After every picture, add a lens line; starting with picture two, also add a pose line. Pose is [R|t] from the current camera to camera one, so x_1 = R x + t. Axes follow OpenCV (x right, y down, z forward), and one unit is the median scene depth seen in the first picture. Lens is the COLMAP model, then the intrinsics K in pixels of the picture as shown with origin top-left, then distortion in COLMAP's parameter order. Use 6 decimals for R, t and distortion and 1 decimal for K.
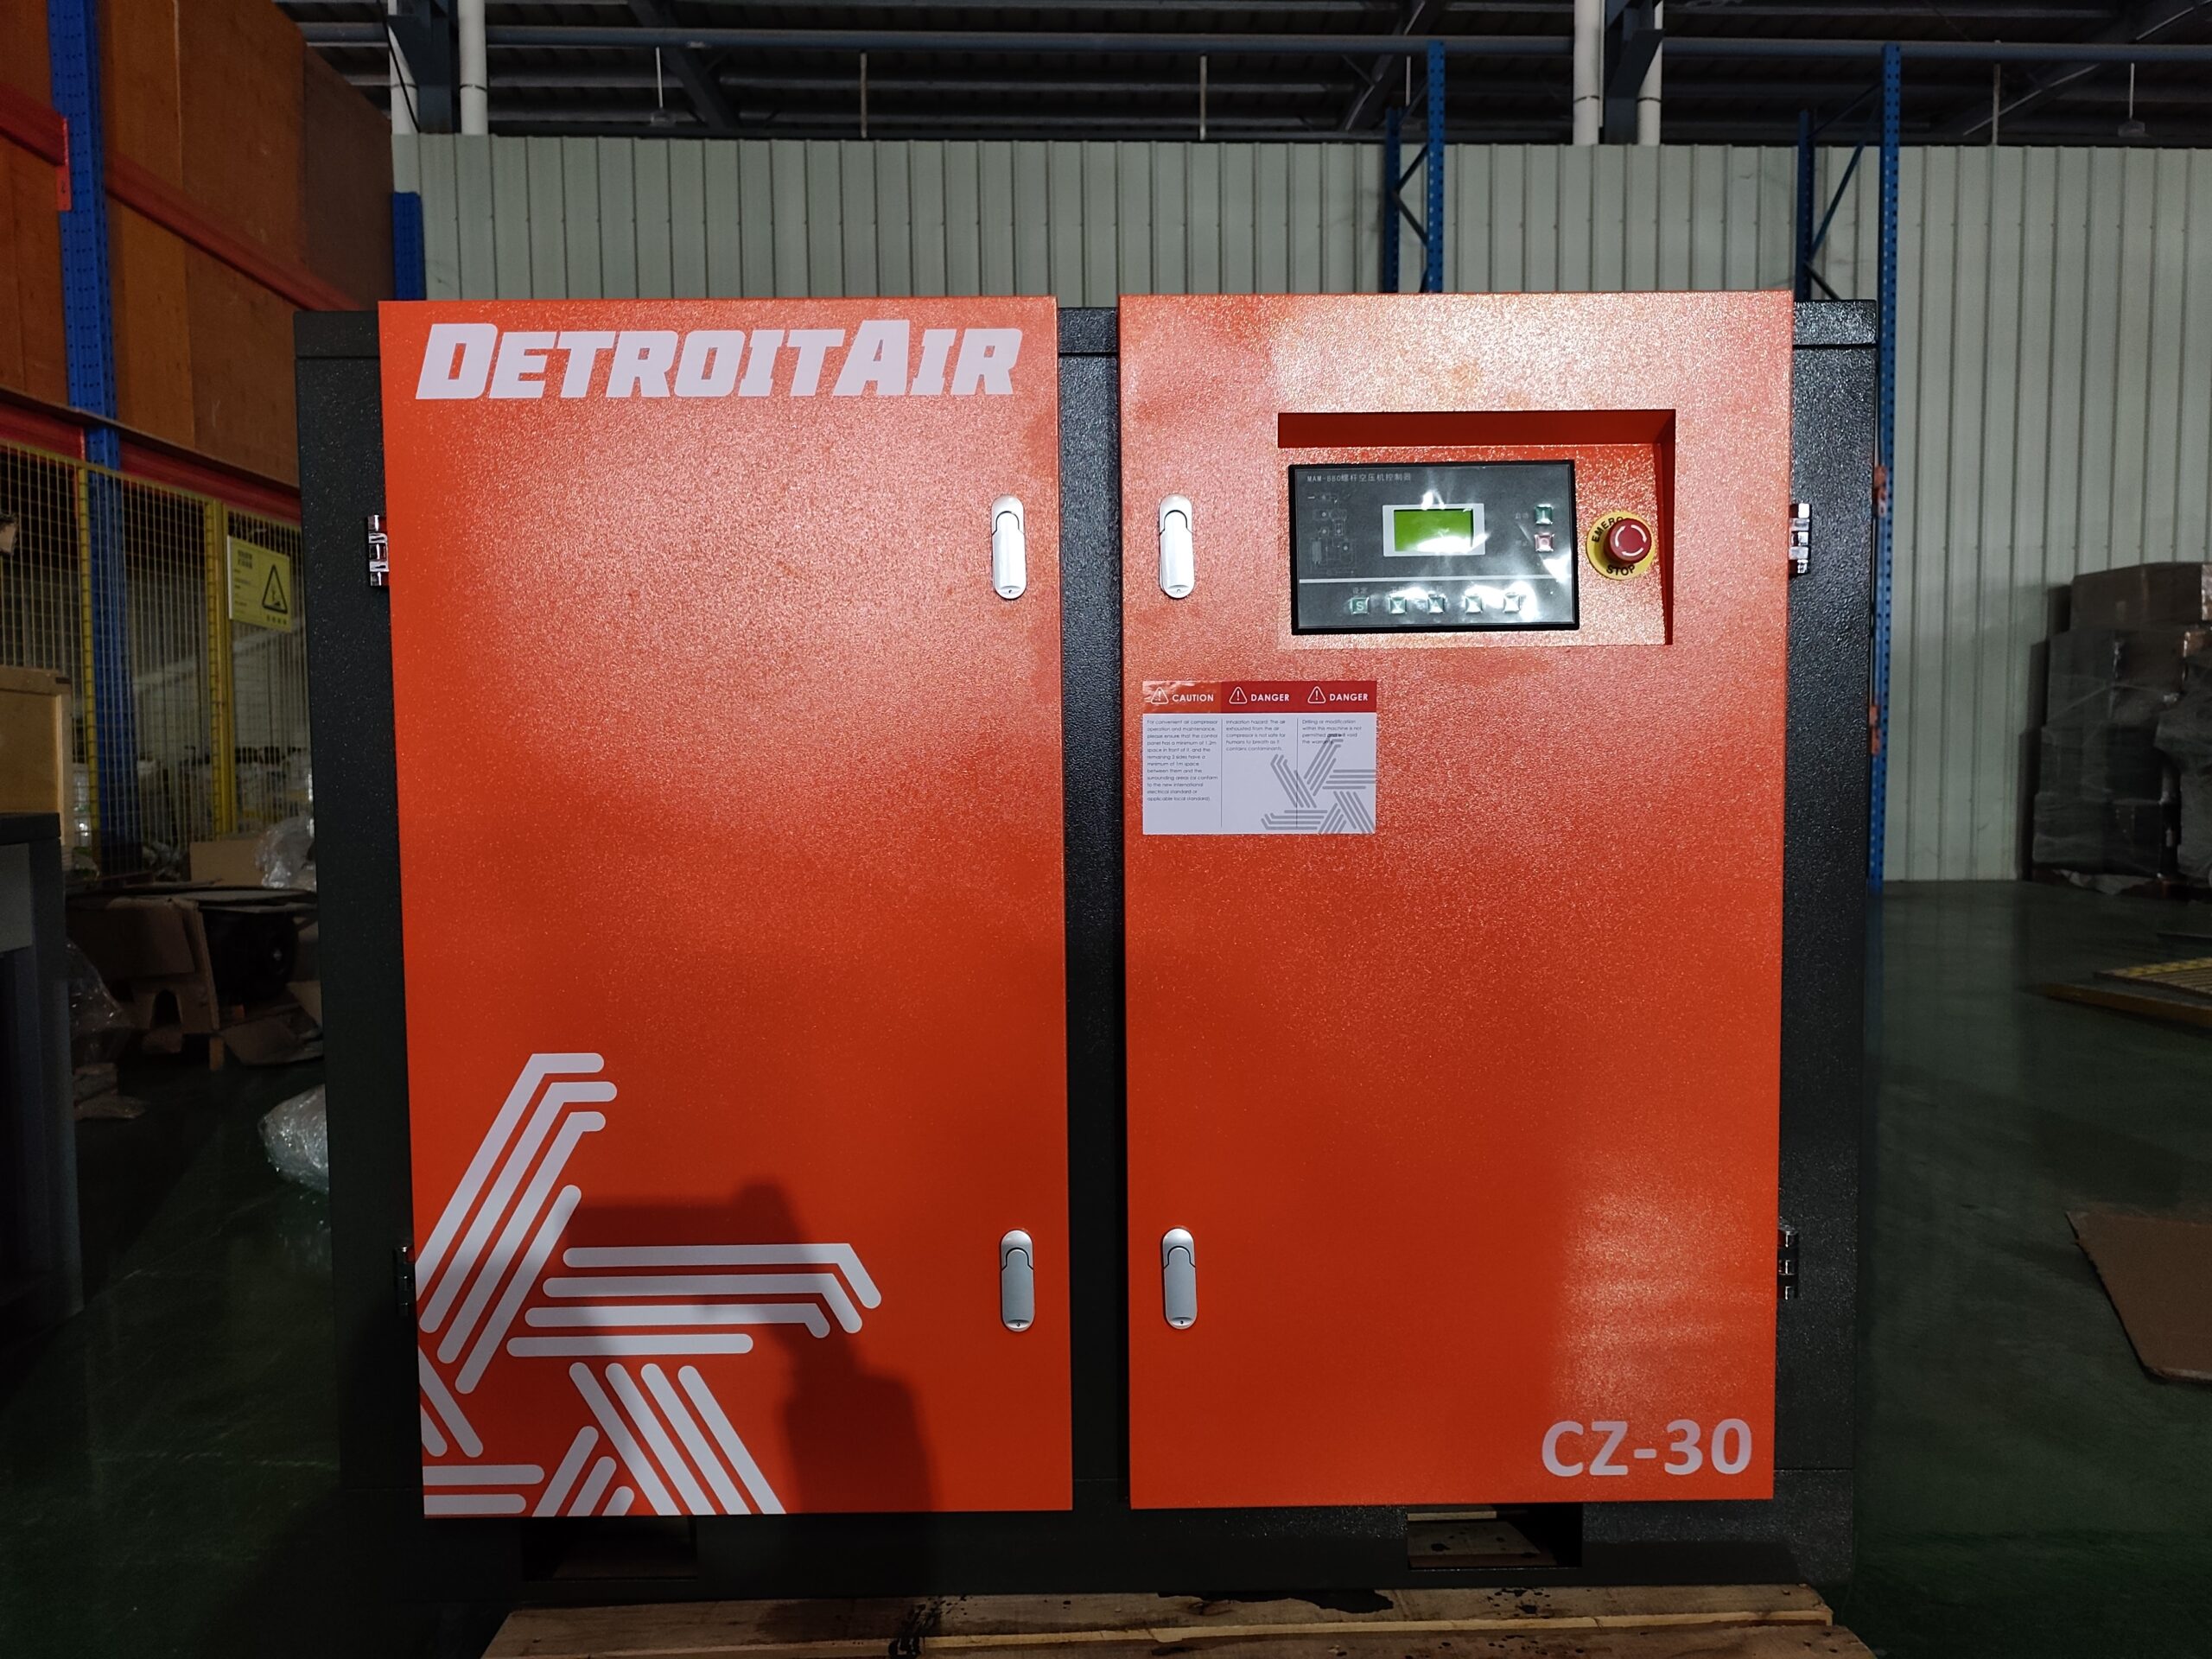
lens RADIAL K [[1519.3, 0, 1106.0], [0, 1519.3, 829.5], [0, 0, 1]] dist [0.000803, -0.000333]
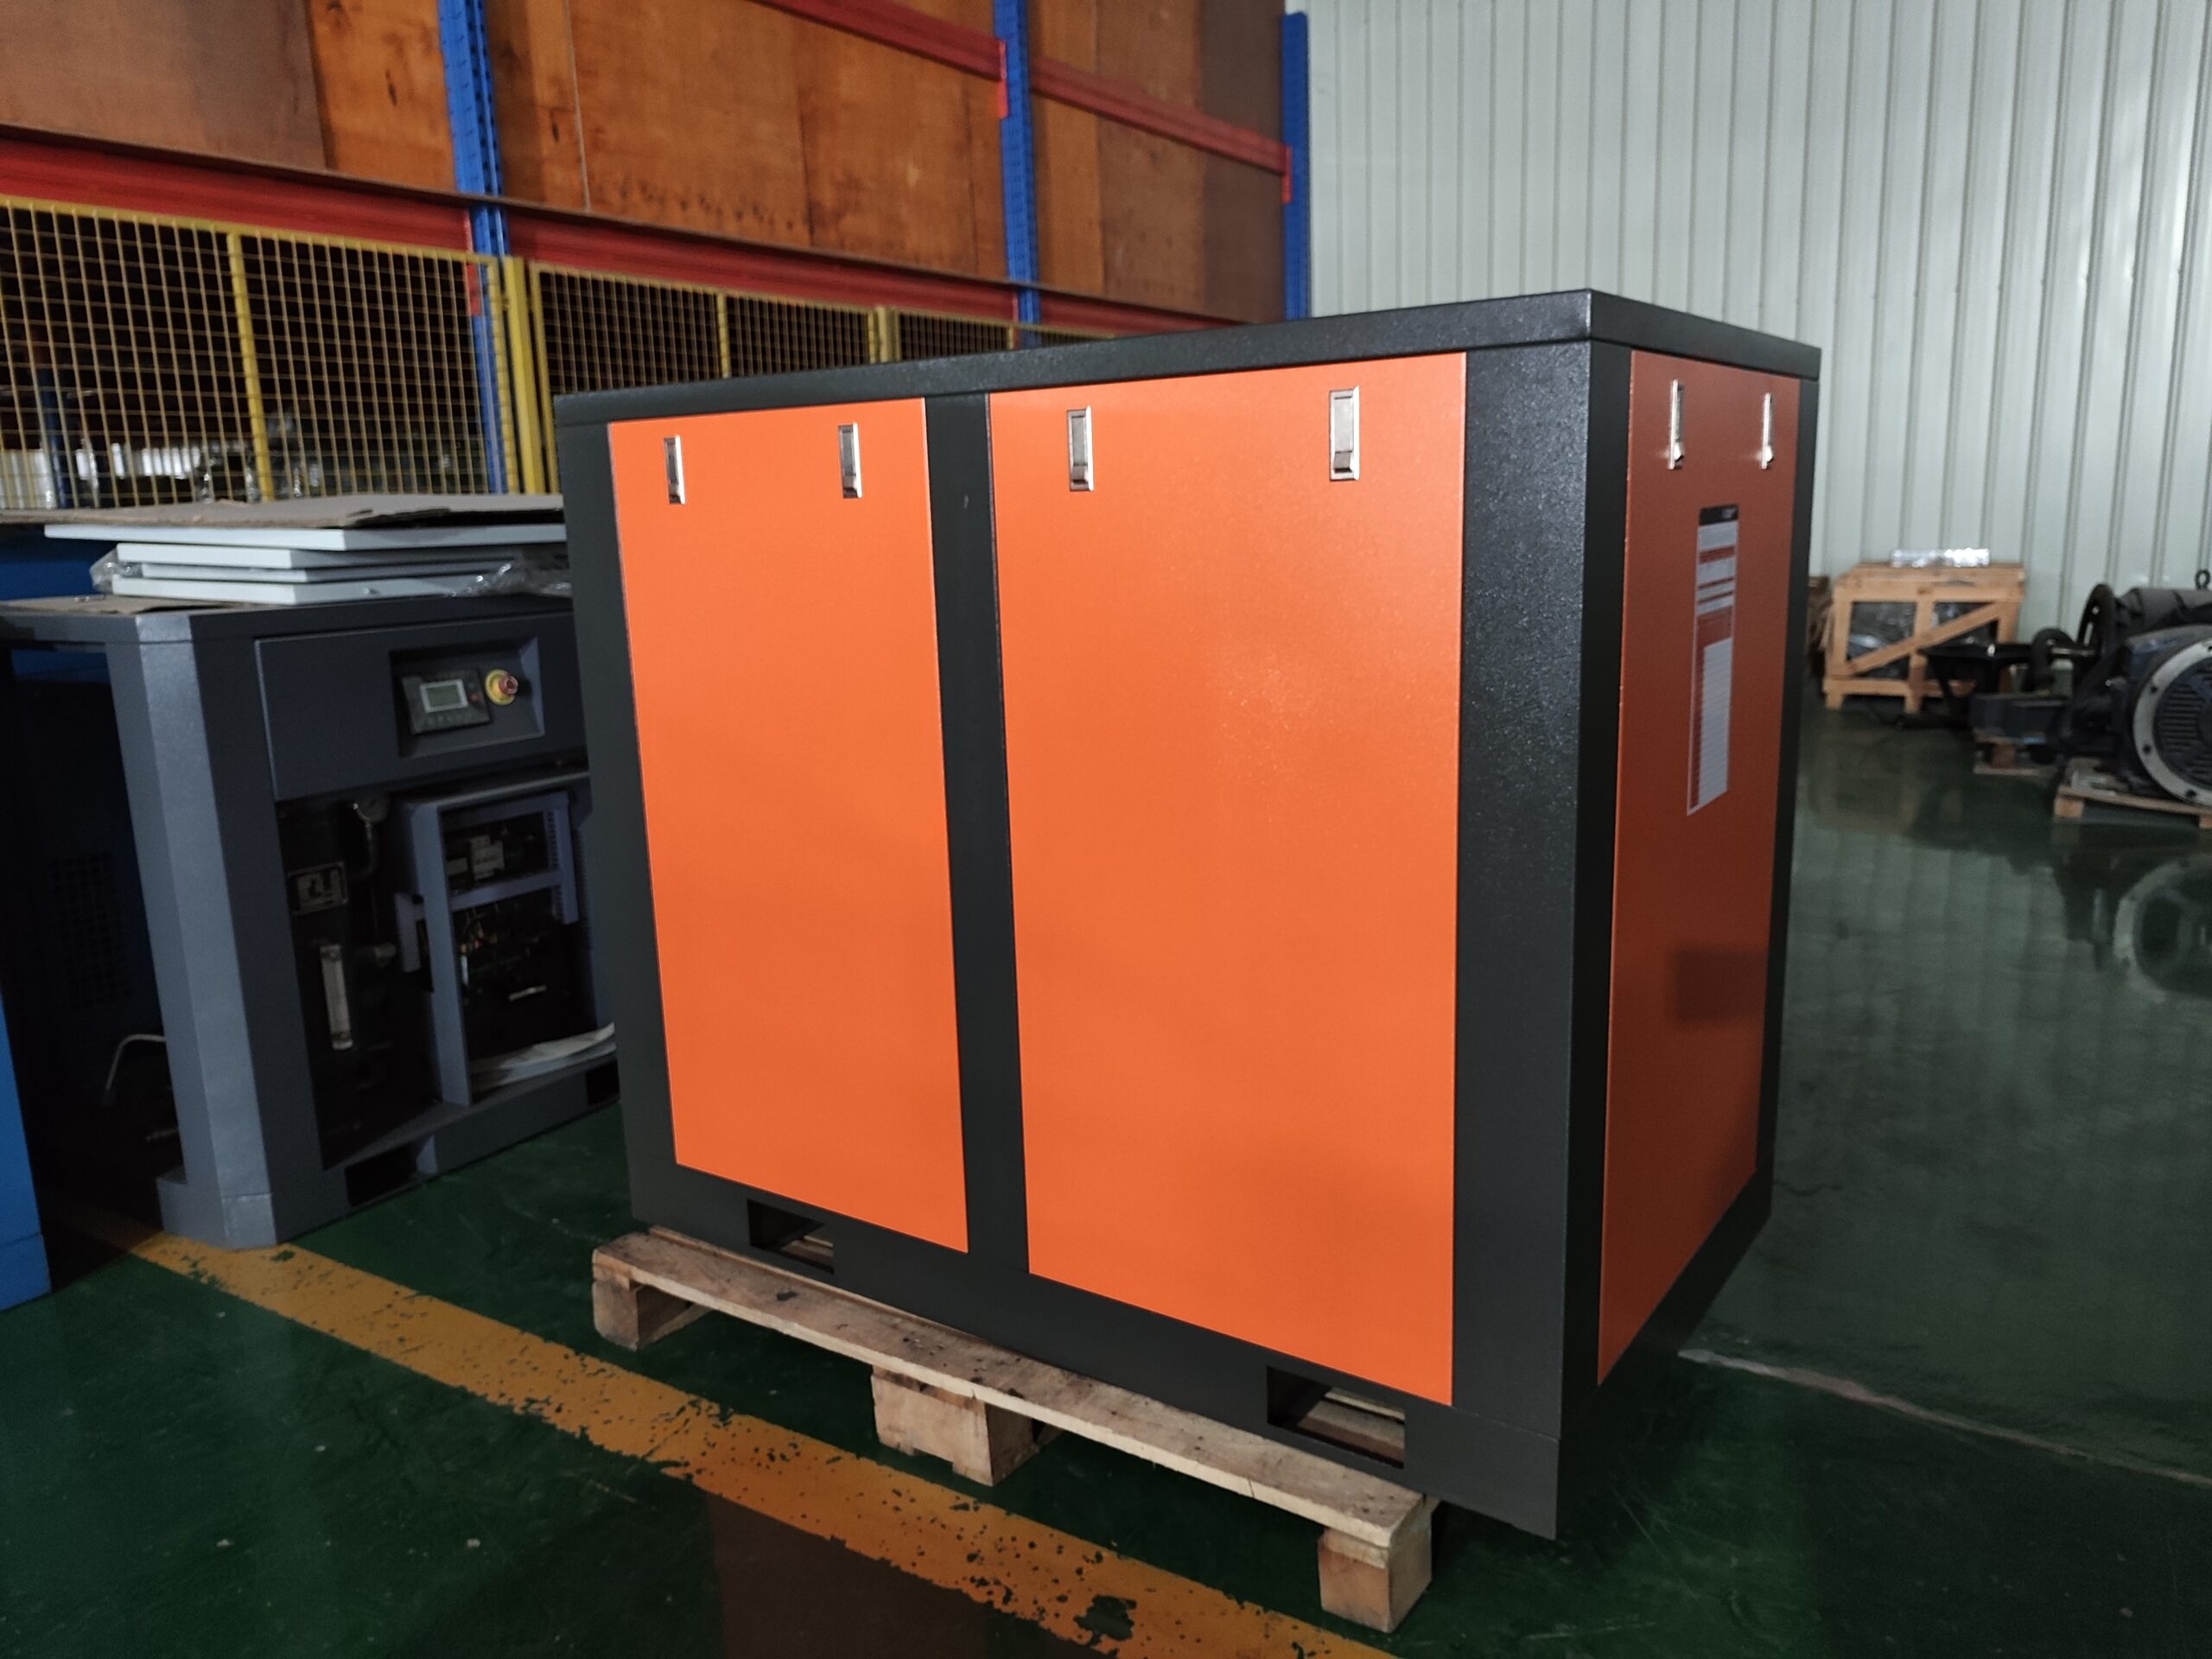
lens RADIAL K [[1557.2, 0, 1188.3], [0, 1557.2, 795.3], [0, 0, 1]] dist [0.007411, 0.001383]
pose [[0.845943, 0.084335, -0.526562, 0.158232], [-0.009461, 0.989634, 0.143302, -0.026619], [0.533189, -0.116244, 0.837972, -0.071369]]
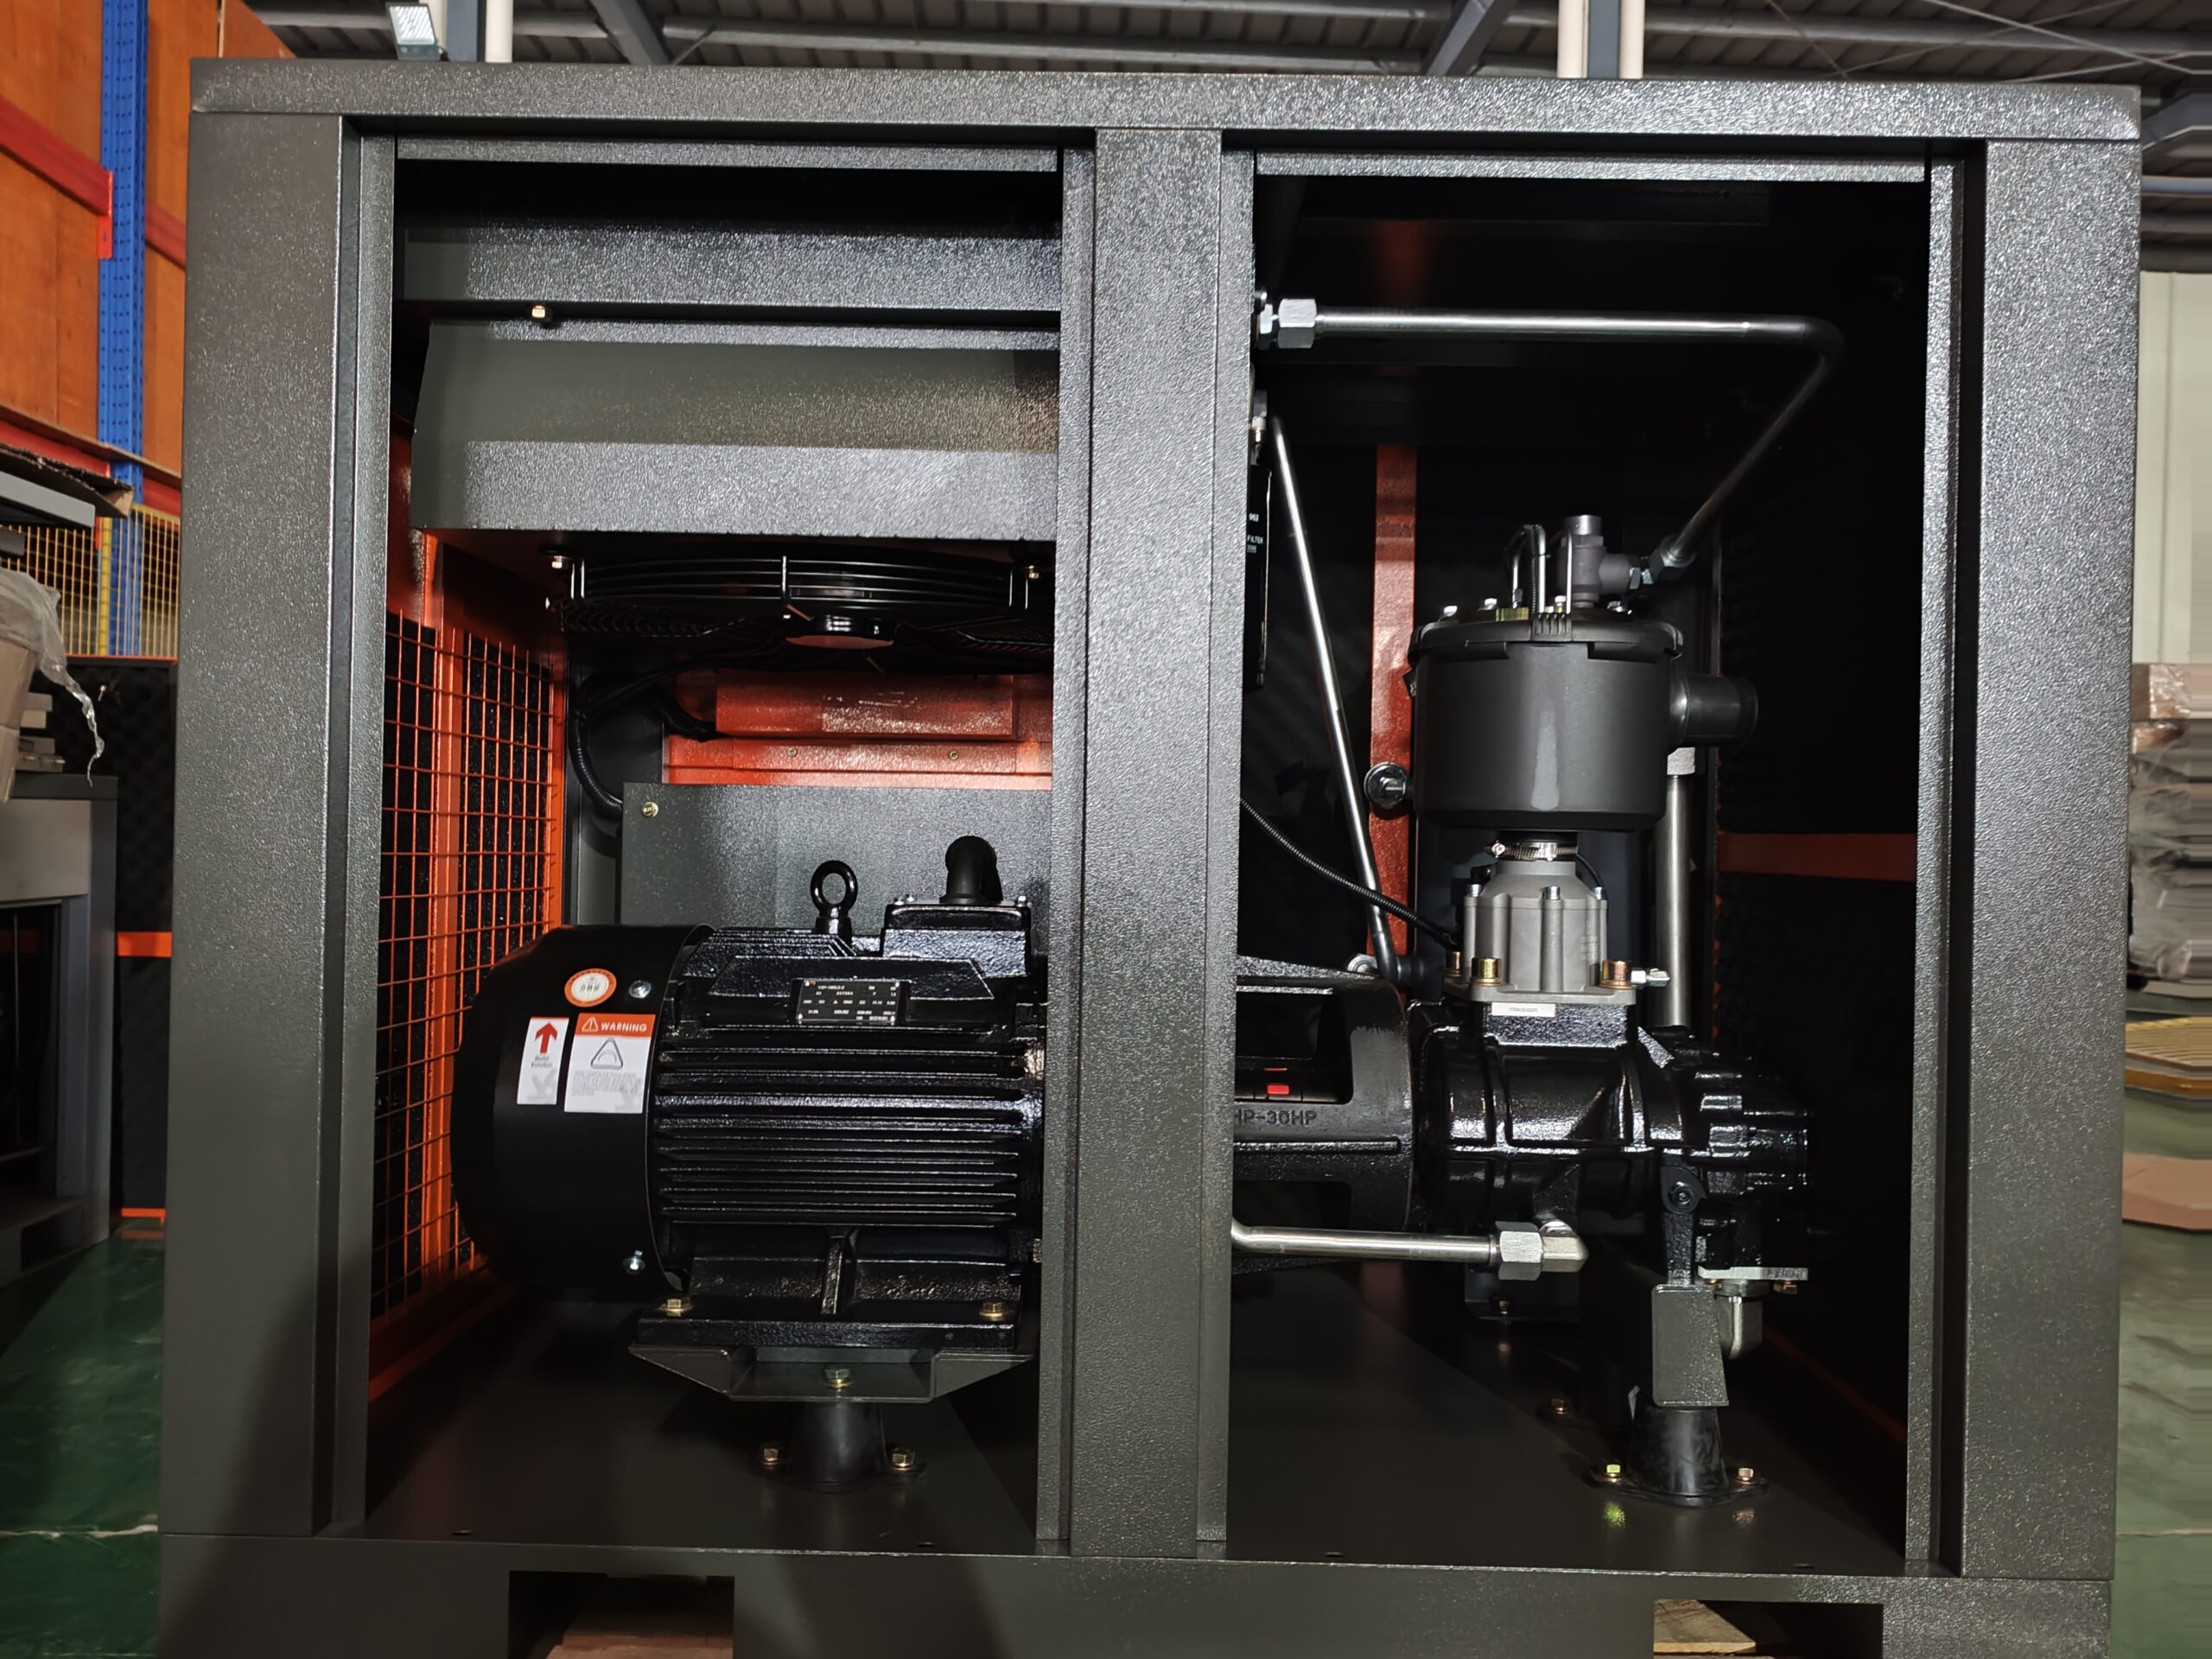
lens RADIAL K [[1535.5, 0, 1108.0], [0, 1535.5, 834.7], [0, 0, 1]] dist [-0.001322, -0.001164]
pose [[0.999512, 0.029532, 0.010133, 0.005452], [-0.028948, 0.998141, -0.053626, 0.022320], [-0.011698, 0.053306, 0.998510, -0.035962]]
